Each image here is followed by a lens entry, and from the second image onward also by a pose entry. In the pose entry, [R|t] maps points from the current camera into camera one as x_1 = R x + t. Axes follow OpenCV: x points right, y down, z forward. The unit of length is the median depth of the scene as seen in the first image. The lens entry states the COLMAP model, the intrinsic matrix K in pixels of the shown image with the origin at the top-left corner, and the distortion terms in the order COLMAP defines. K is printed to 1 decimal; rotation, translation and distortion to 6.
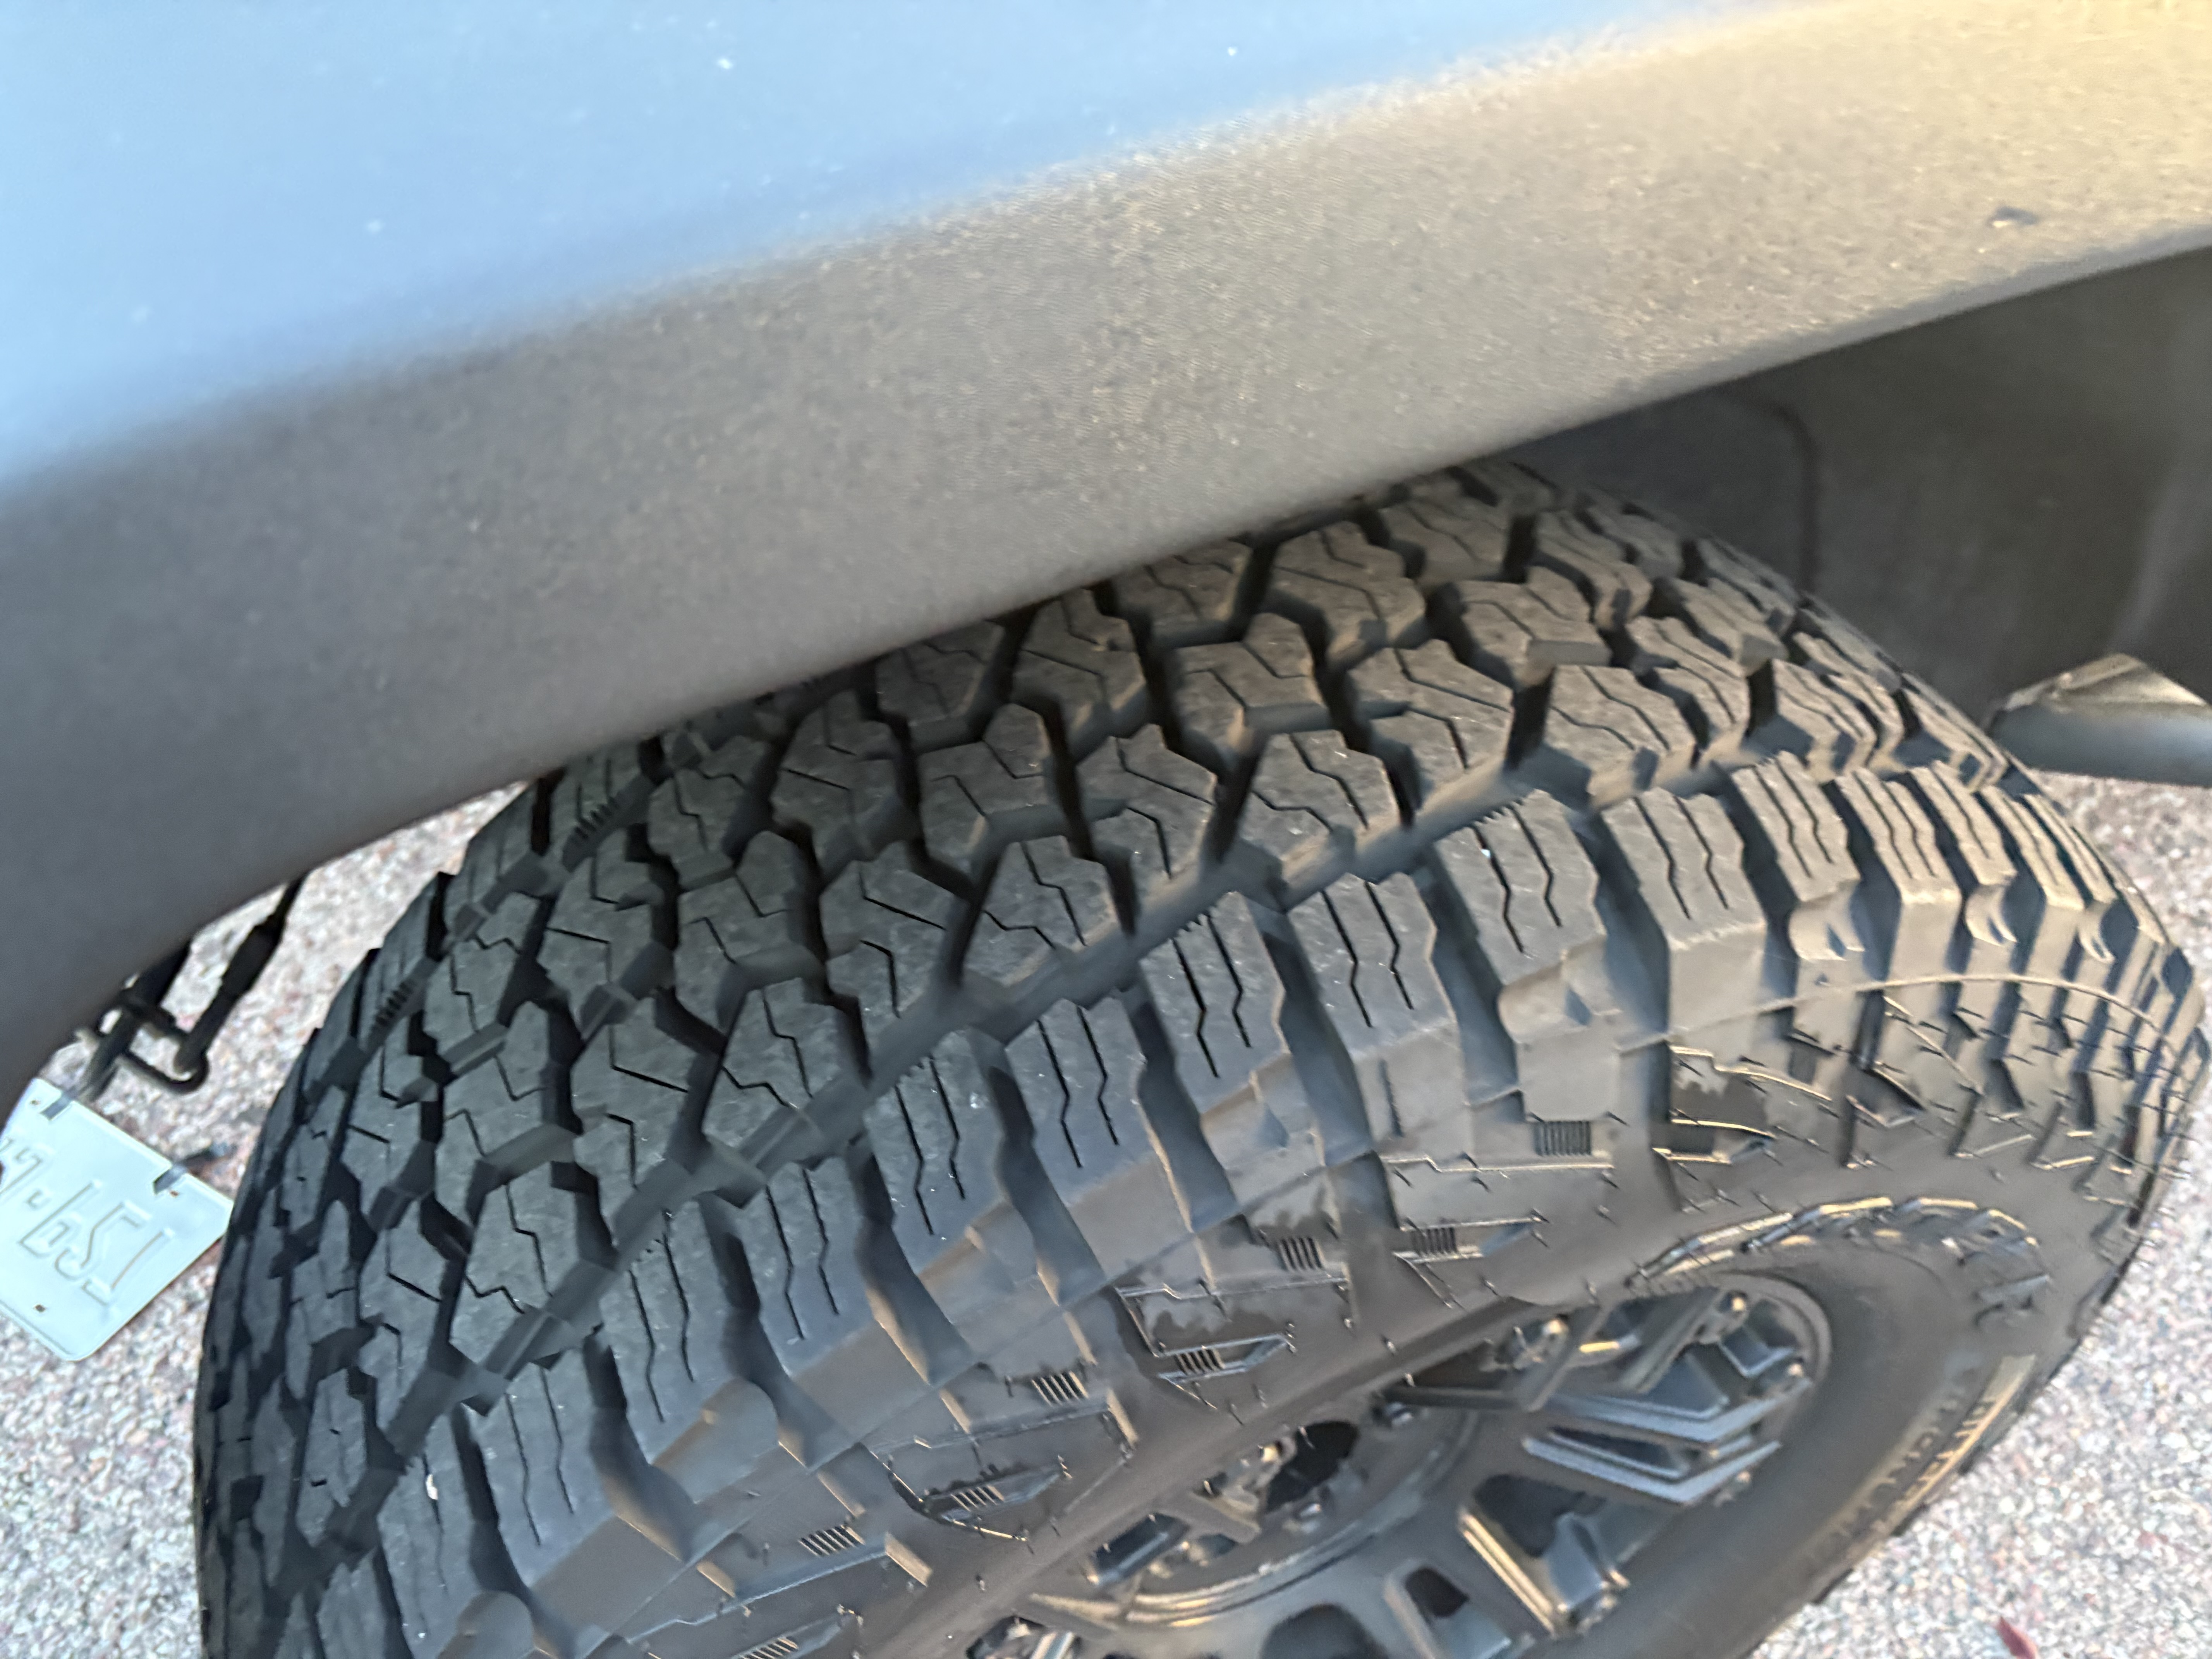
lens RADIAL K [[1744.2, 0, 1106.0], [0, 1744.2, 829.5], [0, 0, 1]] dist [0.104566, -0.074433]
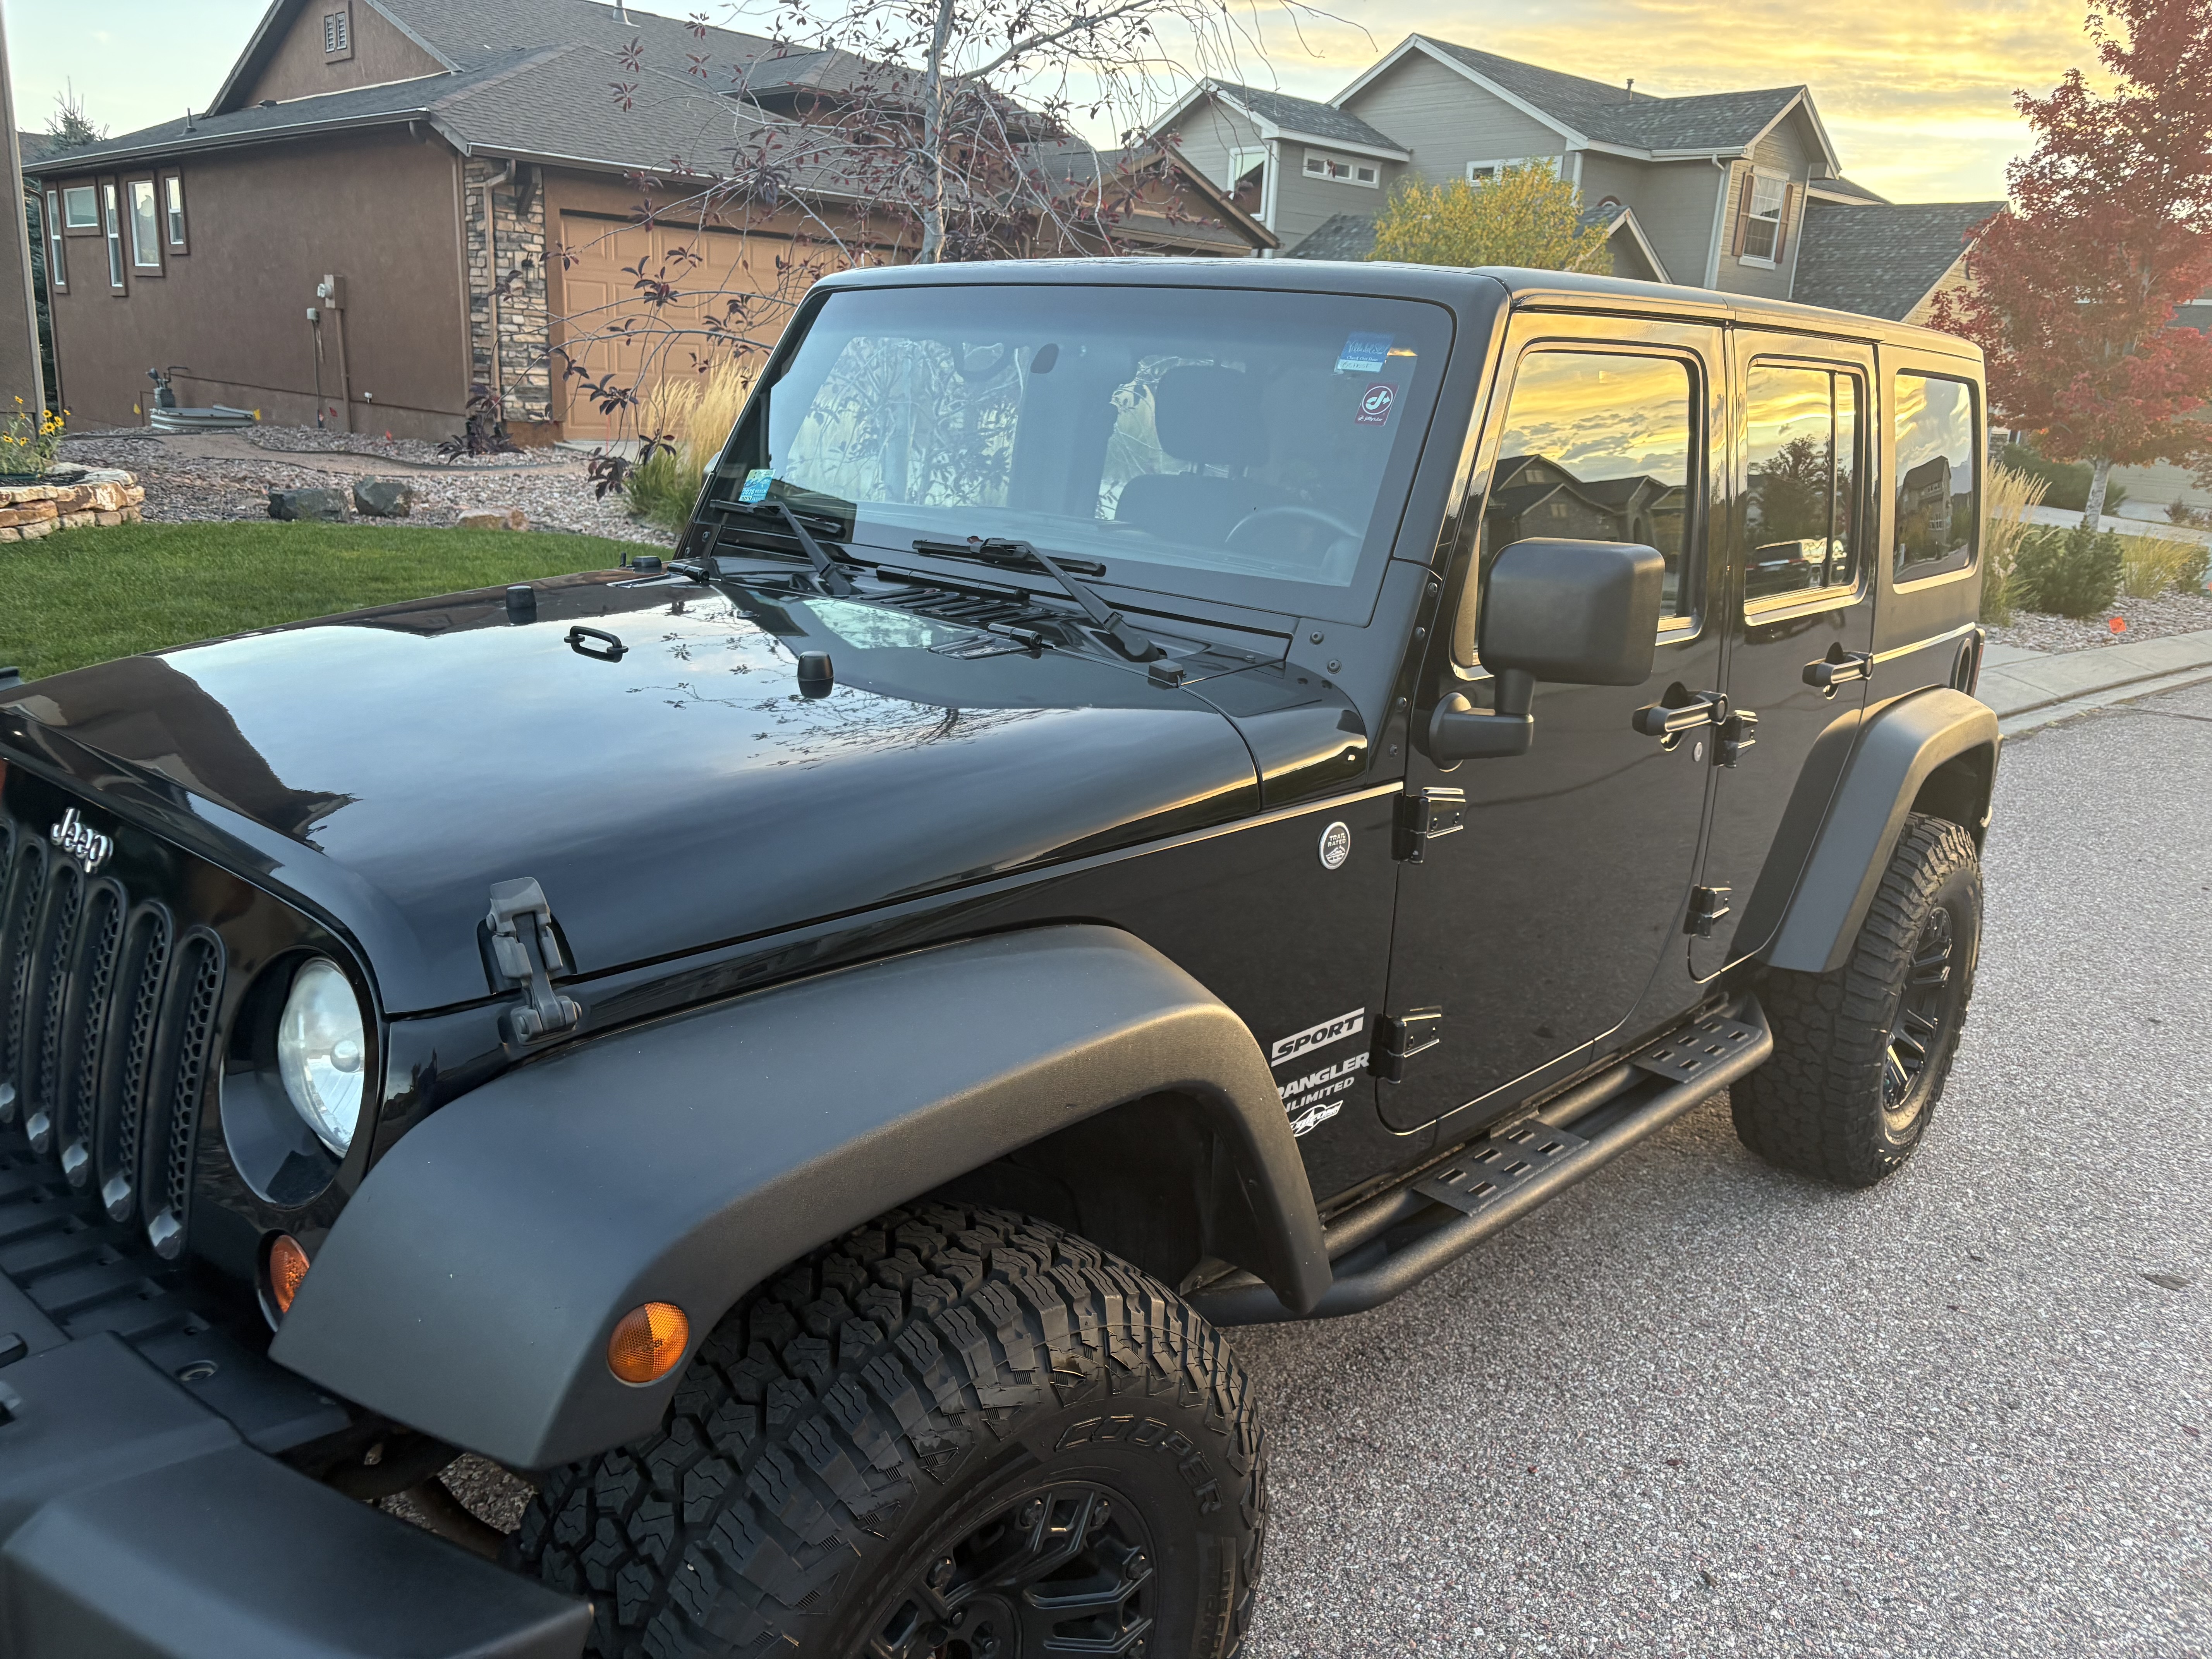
lens RADIAL K [[1744.2, 0, 1106.0], [0, 1744.2, 829.5], [0, 0, 1]] dist [0.104566, -0.074433]
pose [[0.926336, -0.074355, 0.369288, -0.690105], [0.240178, 0.871801, -0.426940, 0.674123], [-0.290201, 0.484184, 0.825439, -2.116679]]
